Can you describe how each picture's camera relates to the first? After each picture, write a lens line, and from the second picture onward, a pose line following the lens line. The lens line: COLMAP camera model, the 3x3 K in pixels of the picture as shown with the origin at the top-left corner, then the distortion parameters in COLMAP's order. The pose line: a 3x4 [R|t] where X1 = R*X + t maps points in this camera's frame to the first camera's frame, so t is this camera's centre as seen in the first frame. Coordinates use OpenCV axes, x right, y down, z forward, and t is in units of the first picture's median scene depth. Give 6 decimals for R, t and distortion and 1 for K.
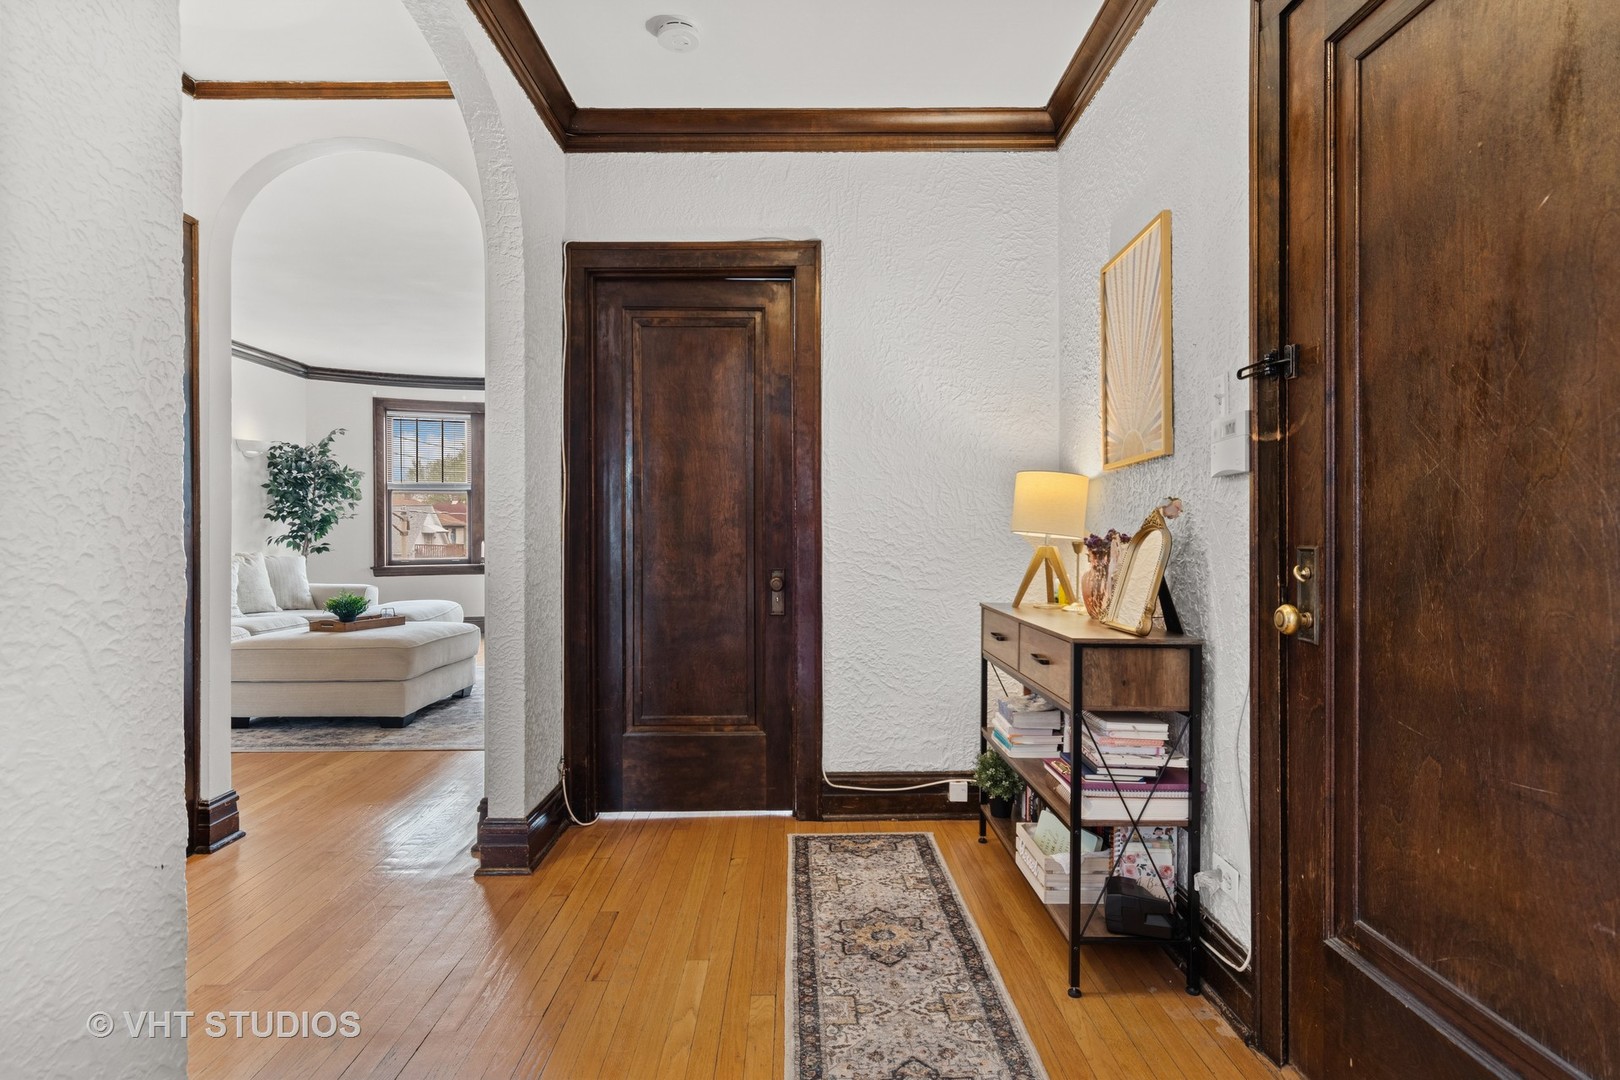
lens RADIAL K [[852.5, 0, 803.3], [0, 852.5, 528.2], [0, 0, 1]] dist [-0.002271, -0.002769]
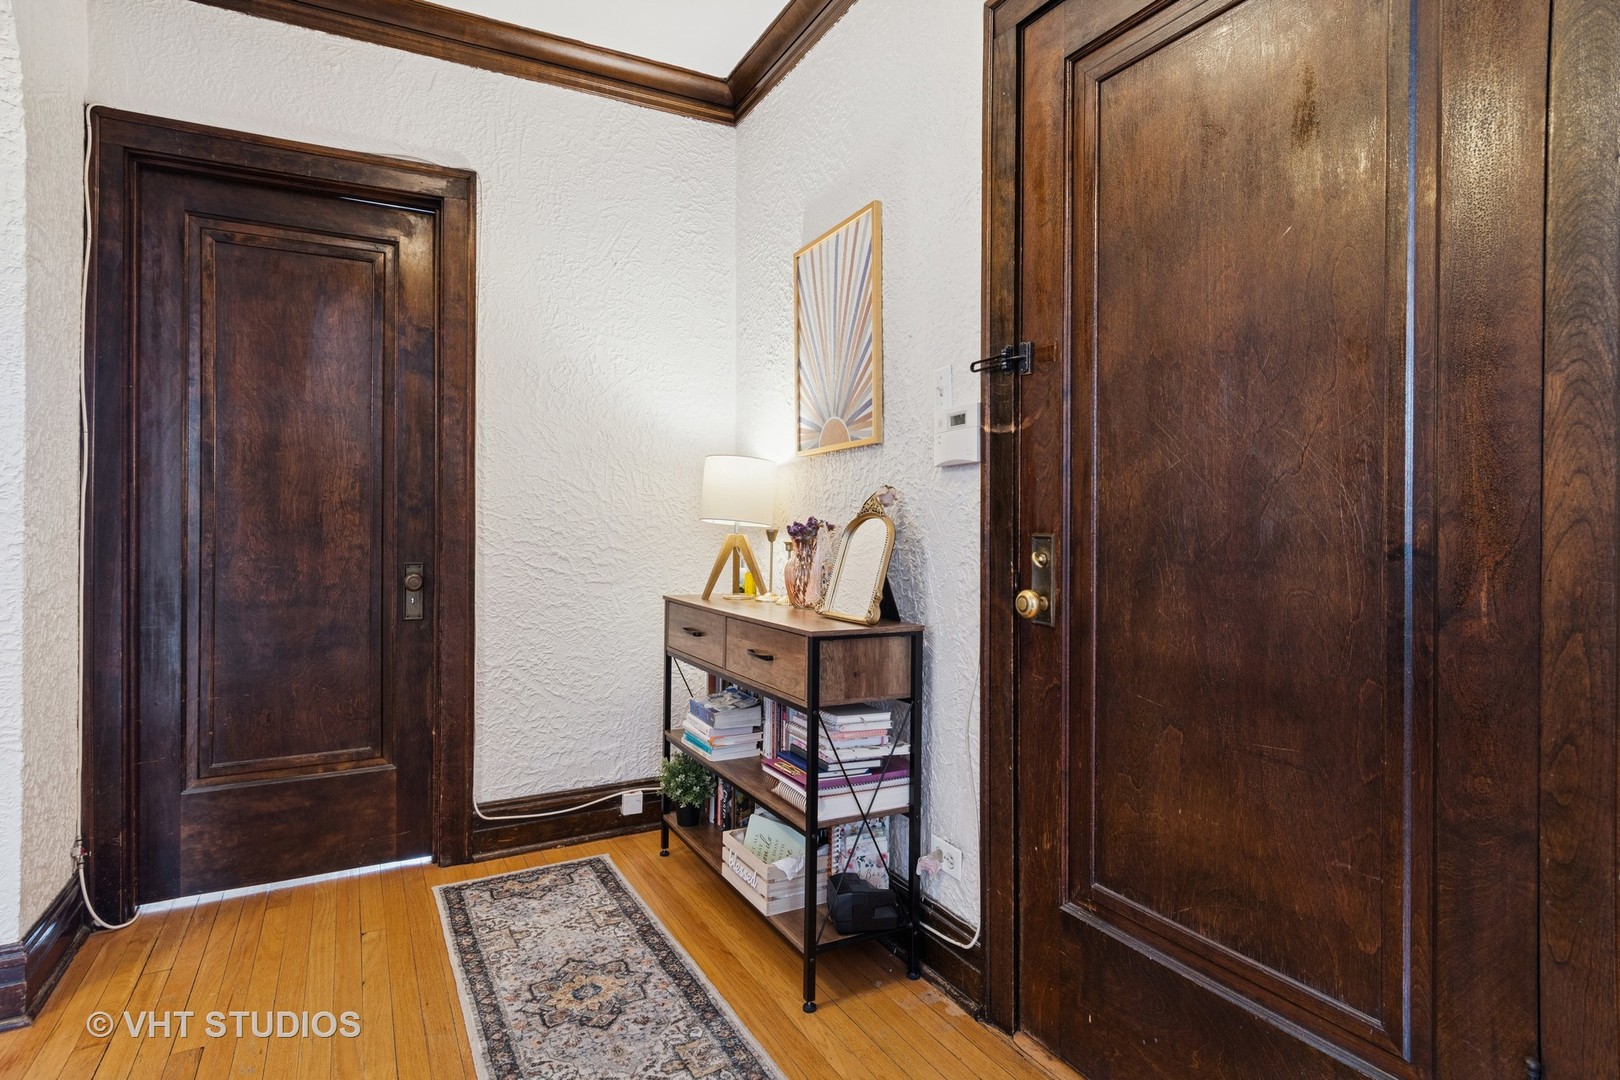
lens RADIAL K [[857.7, 0, 805.2], [0, 857.7, 513.8], [0, 0, 1]] dist [0.002256, -0.002389]
pose [[0.886163, 0.008266, 0.463300, -0.093630], [-0.007103, 0.999966, -0.004255, 0.001559], [-0.463320, 0.000480, 0.886191, 0.112798]]
